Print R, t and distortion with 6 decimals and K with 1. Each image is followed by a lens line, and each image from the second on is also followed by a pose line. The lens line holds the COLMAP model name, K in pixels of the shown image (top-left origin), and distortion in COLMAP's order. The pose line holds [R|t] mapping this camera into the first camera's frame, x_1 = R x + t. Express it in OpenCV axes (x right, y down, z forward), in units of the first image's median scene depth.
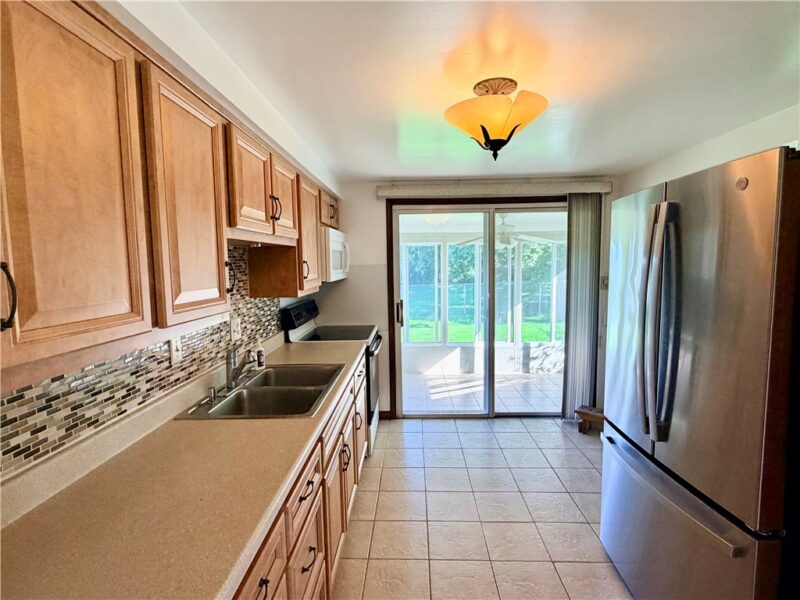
lens RADIAL K [[407.5, 0, 400.0], [0, 407.5, 300.0], [0, 0, 1]] dist [-0.000579, -0.000358]
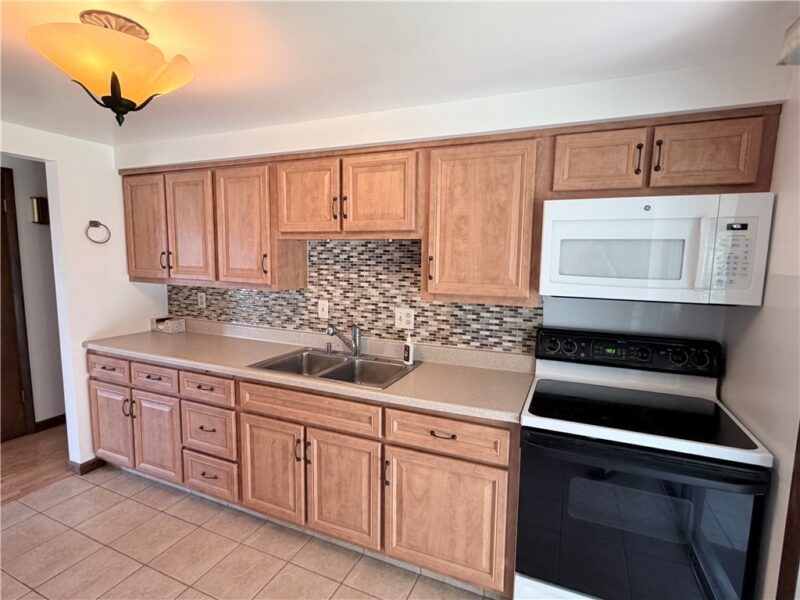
lens RADIAL K [[407.5, 0, 400.0], [0, 407.5, 300.0], [0, 0, 1]] dist [-0.000579, -0.000358]
pose [[-0.375245, 0.115873, -0.919655, 0.914141], [-0.095752, 0.982002, 0.162798, -0.233593], [0.921967, 0.149148, -0.357396, 2.124948]]
